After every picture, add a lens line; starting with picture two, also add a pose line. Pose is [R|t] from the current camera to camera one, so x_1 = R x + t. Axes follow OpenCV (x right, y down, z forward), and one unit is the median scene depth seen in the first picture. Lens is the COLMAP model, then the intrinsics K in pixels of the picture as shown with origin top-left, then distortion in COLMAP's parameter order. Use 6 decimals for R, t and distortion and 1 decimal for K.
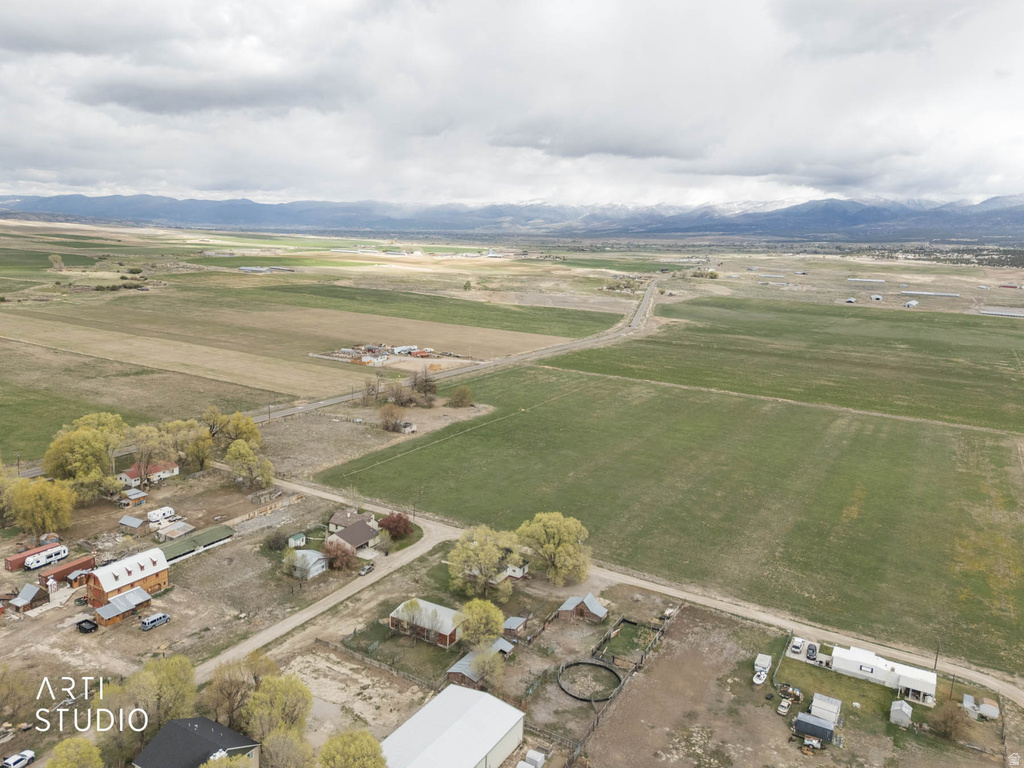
lens RADIAL K [[750.1, 0, 511.3], [0, 750.1, 365.8], [0, 0, 1]] dist [0.088561, -0.087392]
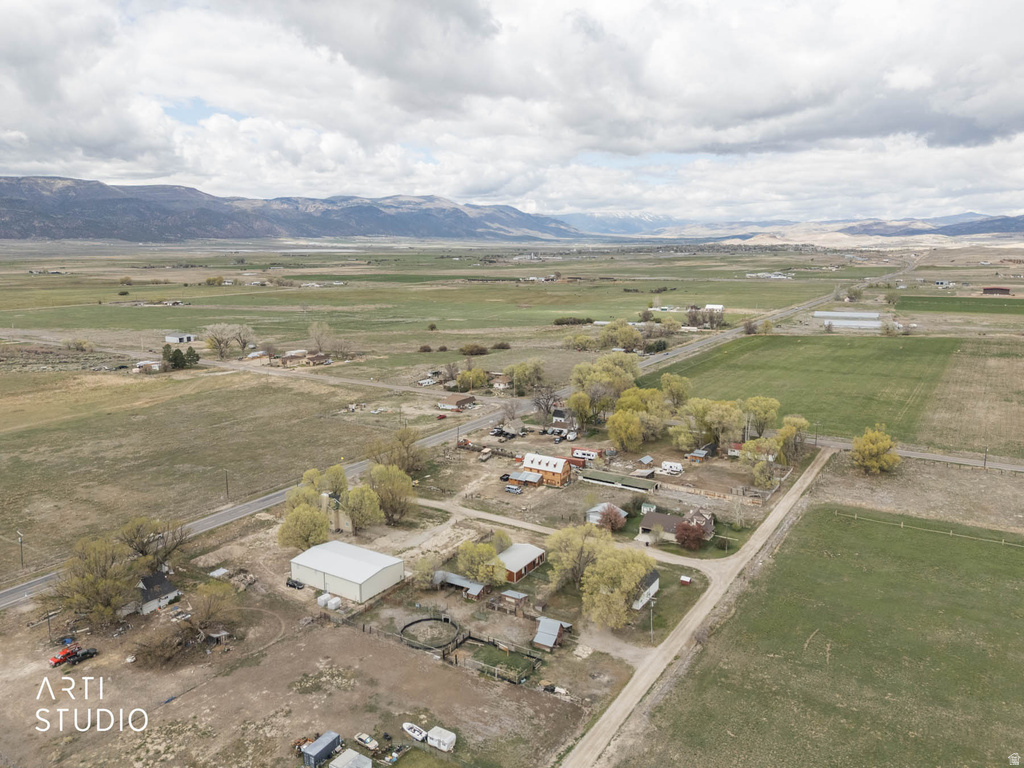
lens RADIAL K [[750.1, 0, 512.4], [0, 750.1, 378.3], [0, 0, 1]] dist [0.088561, -0.087392]
pose [[-0.034188, 0.142978, -0.989135, 0.786206], [-0.167921, 0.974822, 0.146713, -0.090710], [0.985207, 0.171113, -0.009318, 0.733499]]
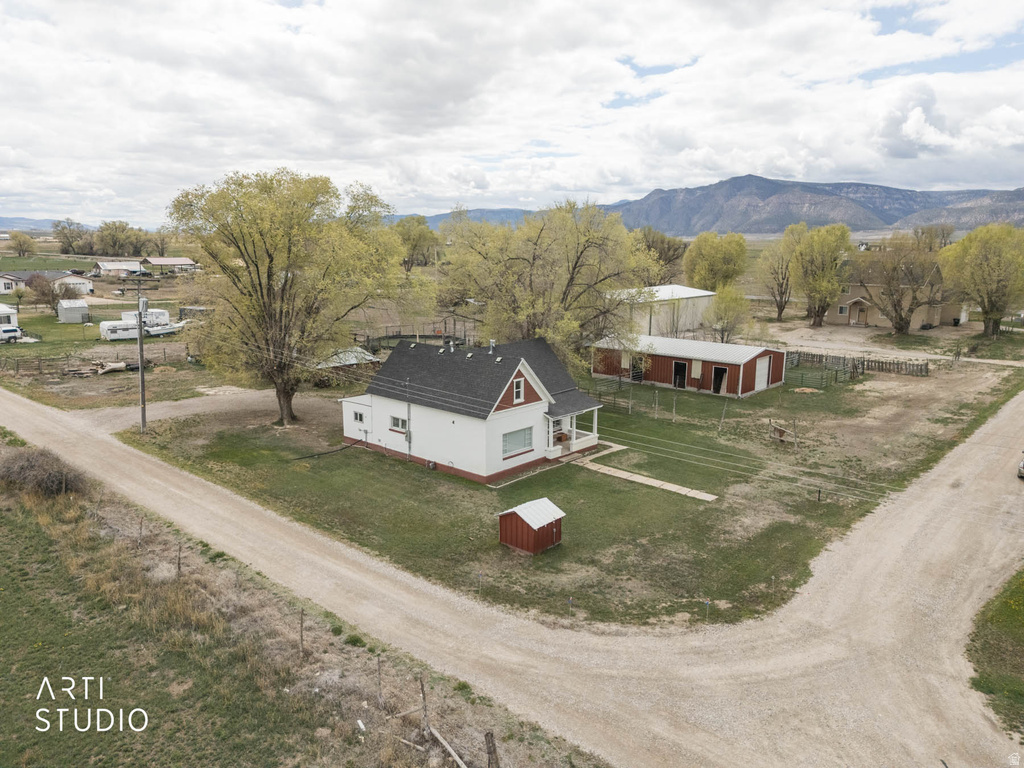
lens RADIAL K [[750.1, 0, 523.6], [0, 750.1, 384.5], [0, 0, 1]] dist [0.088561, -0.087392]
pose [[-0.978828, -0.089058, 0.184292, -0.071618], [-0.018288, 0.934833, 0.354616, 0.150533], [-0.203864, 0.343738, -0.916670, 1.089039]]
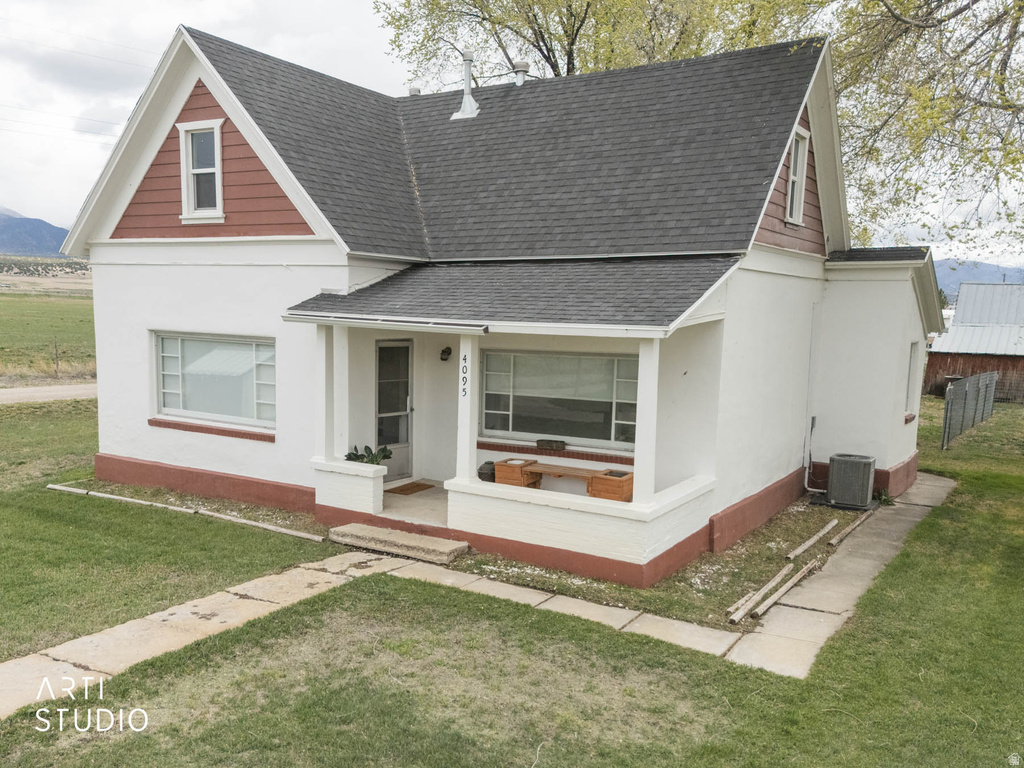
lens RADIAL K [[905.7, 0, 495.3], [0, 905.7, 463.3], [0, 0, 1]] dist [0.069033, -0.003021]
pose [[0.042308, -0.209110, 0.976976, -0.097502], [0.143205, 0.969024, 0.201207, 0.228964], [-0.988788, 0.131395, 0.070943, 0.893679]]
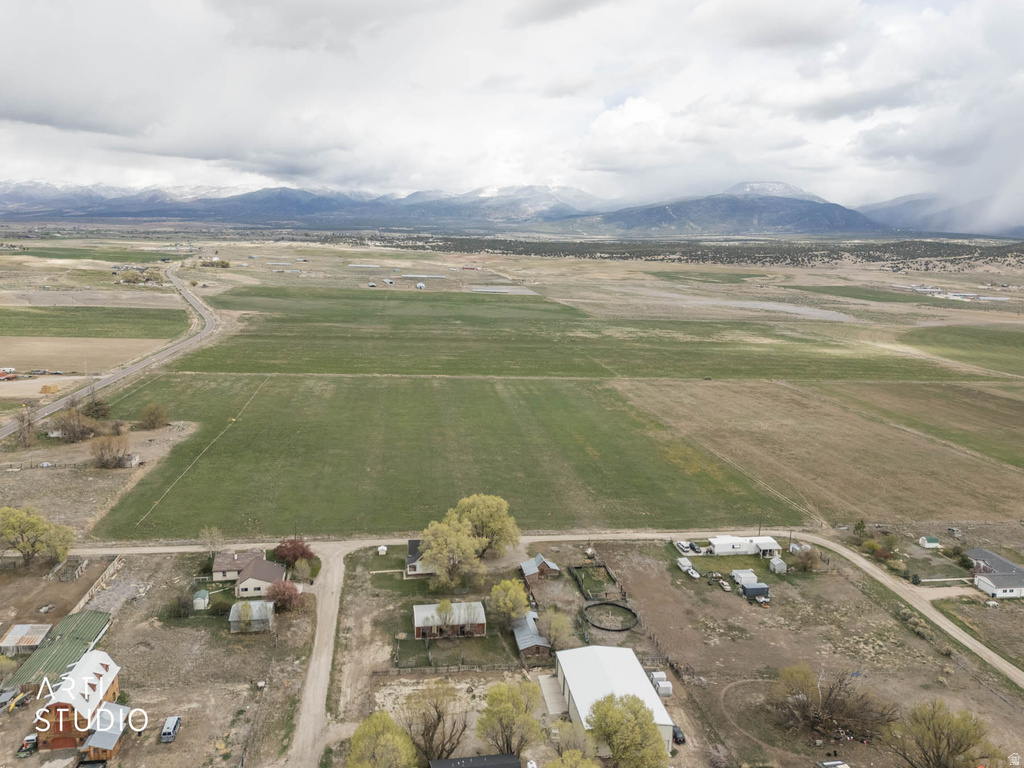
lens RADIAL K [[750.1, 0, 509.4], [0, 750.1, 365.8], [0, 0, 1]] dist [0.088561, -0.087392]
pose [[0.779557, -0.113731, 0.615919, -0.481587], [0.103126, 0.993262, 0.052883, -0.034648], [-0.617783, 0.022291, 0.786032, 0.111697]]
